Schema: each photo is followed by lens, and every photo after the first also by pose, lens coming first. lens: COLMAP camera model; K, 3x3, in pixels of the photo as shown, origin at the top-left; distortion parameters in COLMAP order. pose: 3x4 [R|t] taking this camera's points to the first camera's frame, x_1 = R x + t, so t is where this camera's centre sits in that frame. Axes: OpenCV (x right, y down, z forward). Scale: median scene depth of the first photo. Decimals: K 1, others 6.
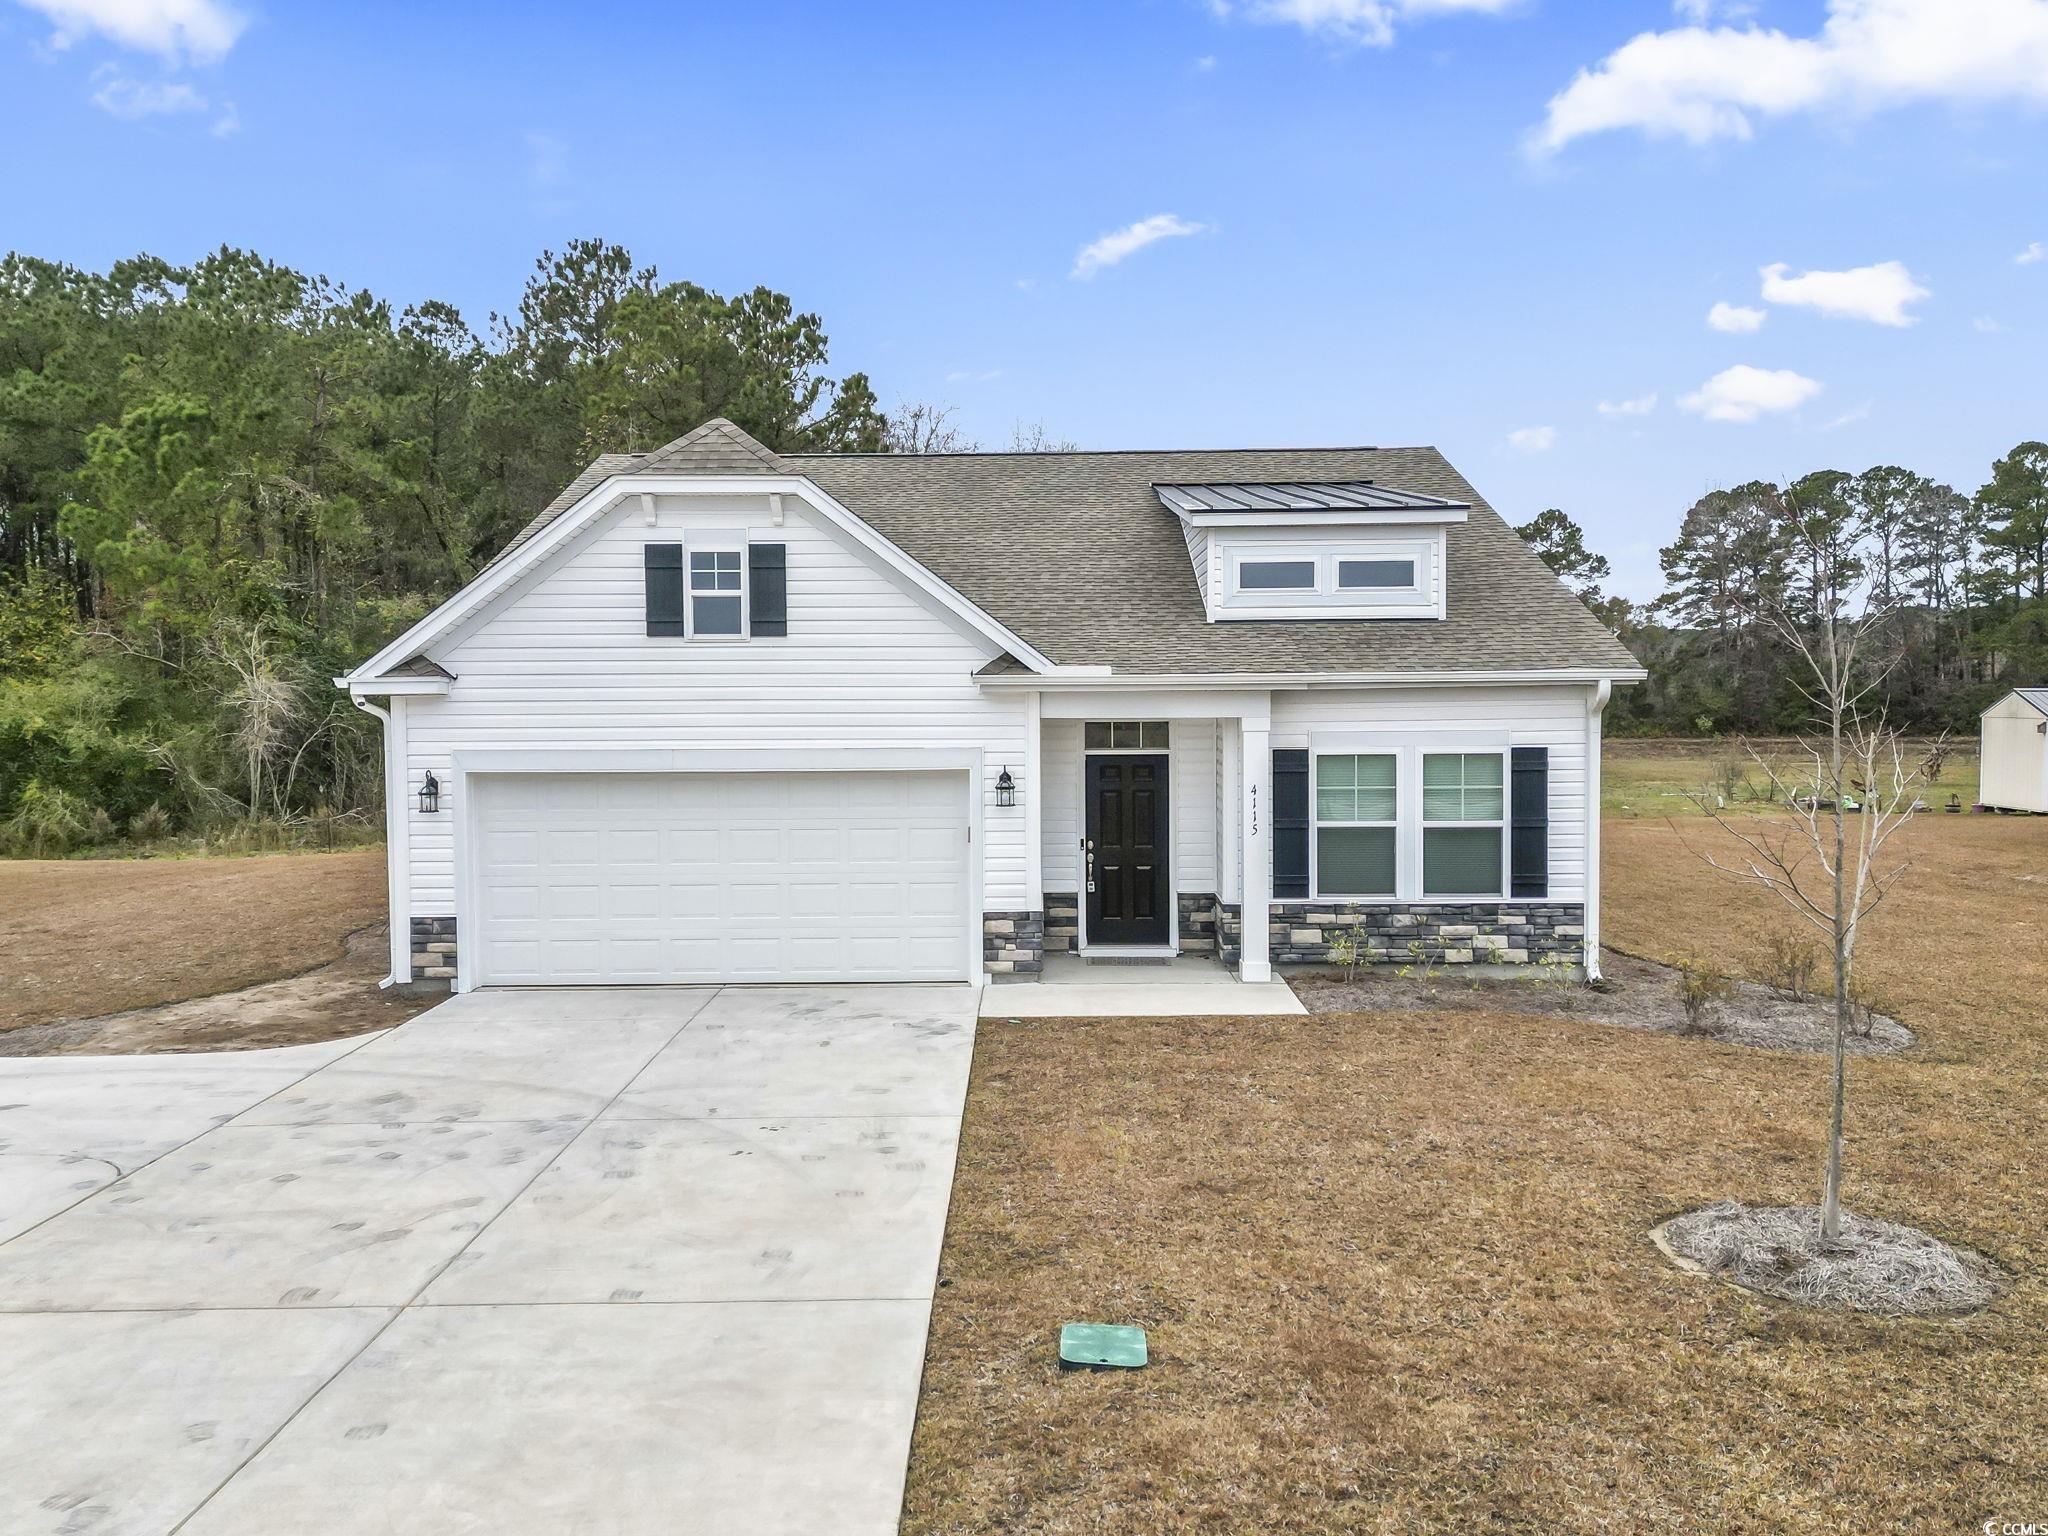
lens RADIAL K [[1459.0, 0, 1027.7], [0, 1459.0, 745.8], [0, 0, 1]] dist [0.070544, -0.068993]
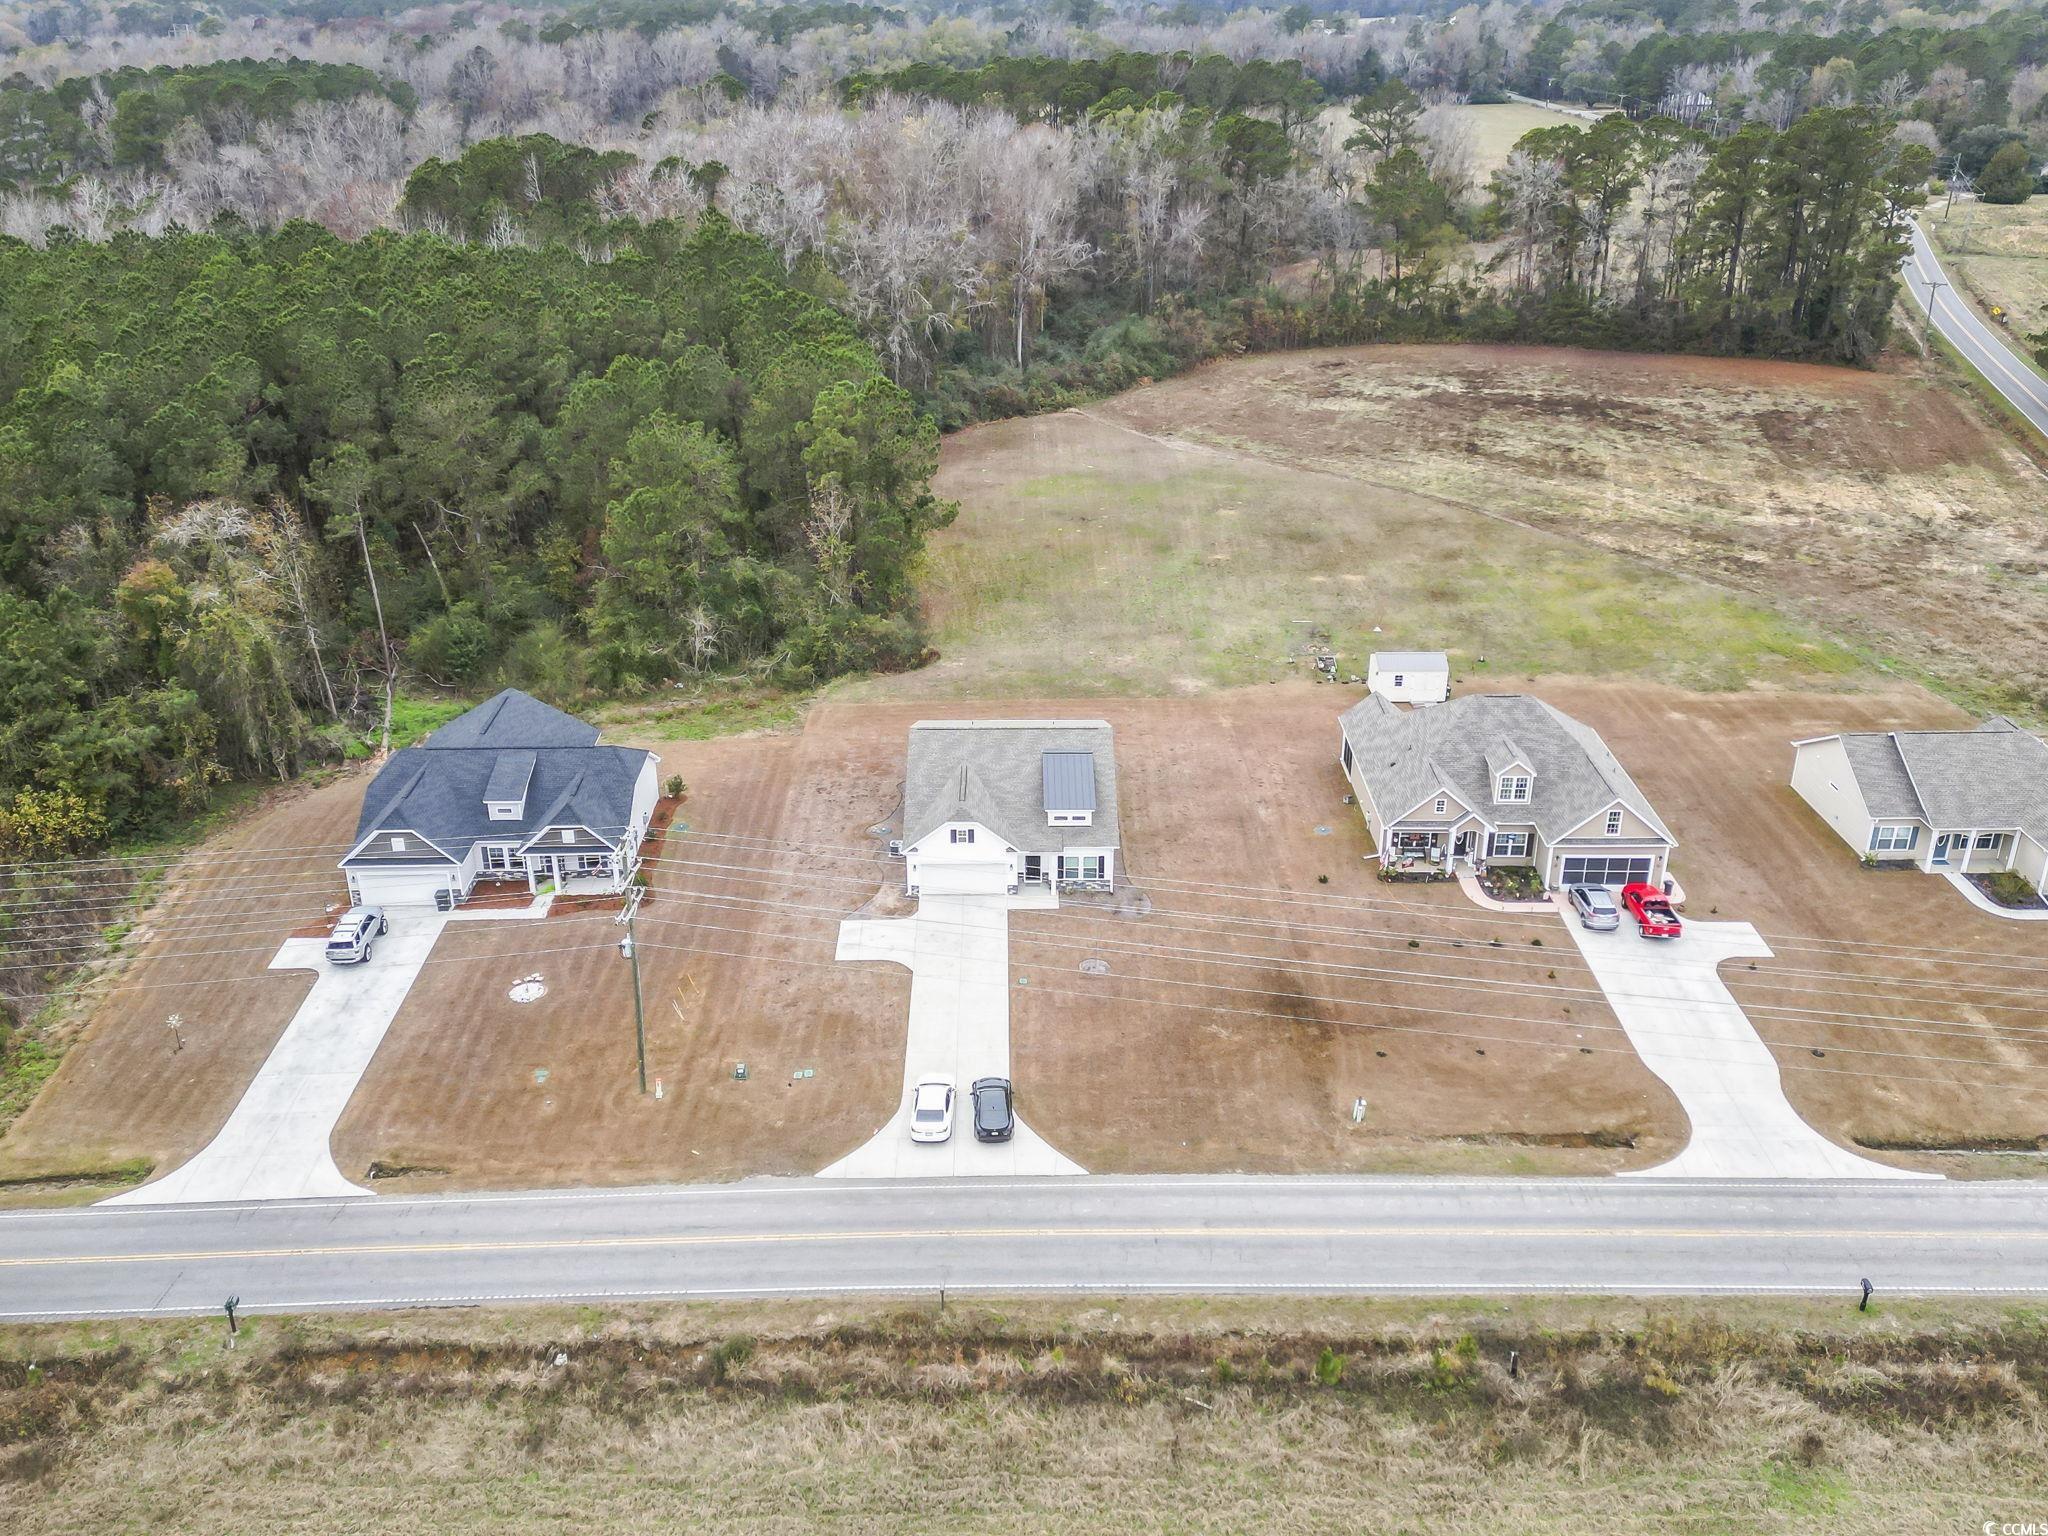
lens RADIAL K [[1688.9, 0, 1024.0], [0, 1688.9, 768.0], [0, 0, 1]] dist [0.051050, -0.001361]
pose [[0.999920, 0.001551, 0.012580, -0.048324], [-0.006378, 0.919244, 0.393637, -2.912153], [-0.010953, -0.393686, 0.919180, -4.938345]]
